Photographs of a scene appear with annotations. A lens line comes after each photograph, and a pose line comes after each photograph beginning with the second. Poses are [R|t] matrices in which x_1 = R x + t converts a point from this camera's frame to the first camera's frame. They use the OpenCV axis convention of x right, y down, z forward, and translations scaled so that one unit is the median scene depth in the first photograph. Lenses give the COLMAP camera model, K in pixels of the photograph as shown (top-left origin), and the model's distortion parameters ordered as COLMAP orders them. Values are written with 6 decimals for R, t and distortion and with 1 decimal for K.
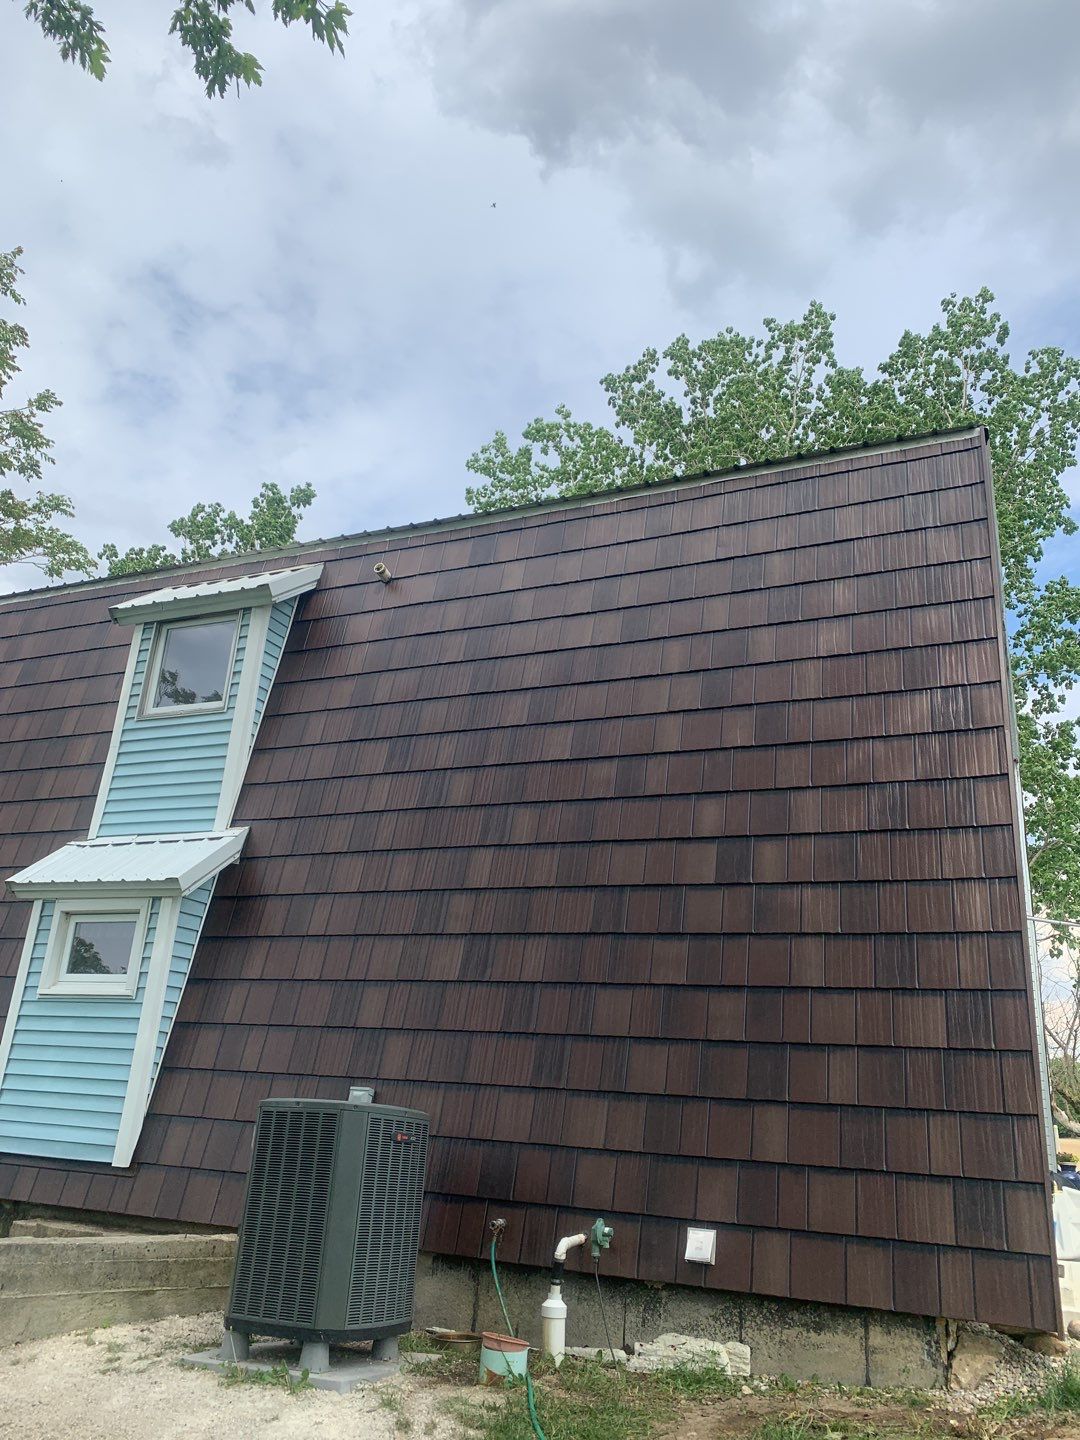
lens RADIAL K [[1097.6, 0, 540.0], [0, 1097.6, 720.0], [0, 0, 1]] dist [0.028944, -0.032650]
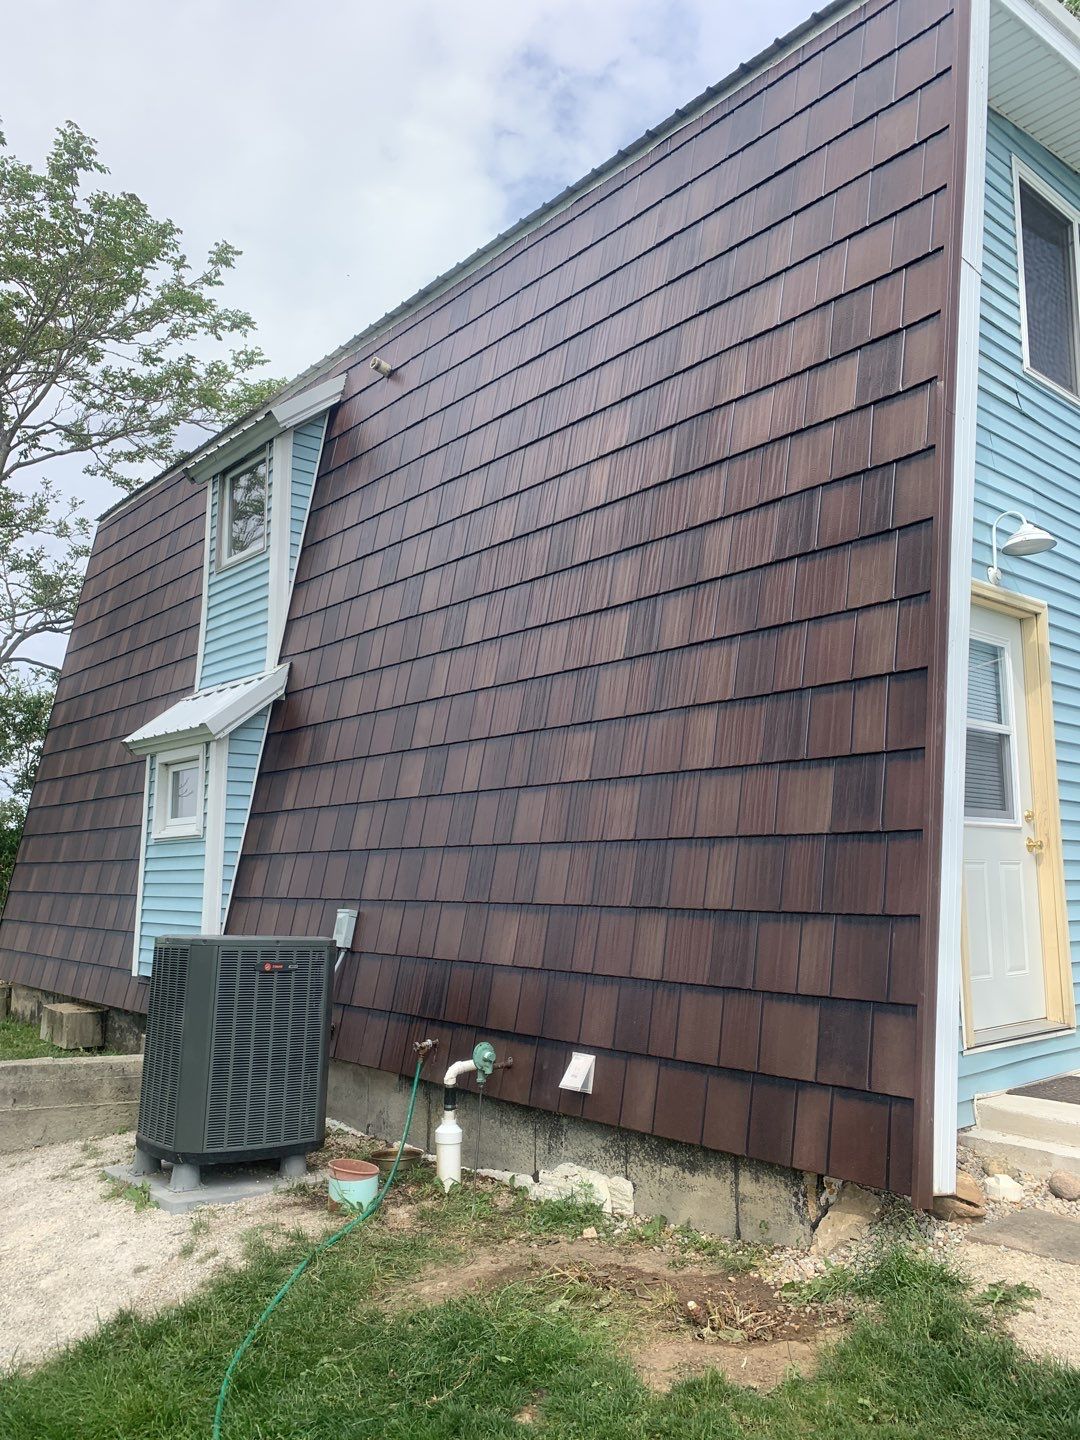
lens RADIAL K [[1097.6, 0, 540.0], [0, 1097.6, 720.0], [0, 0, 1]] dist [0.028944, -0.032650]
pose [[0.901613, -0.122167, -0.414933, 0.444489], [0.196146, 0.970460, 0.140479, 0.066969], [0.385514, -0.208045, 0.898942, 0.228110]]
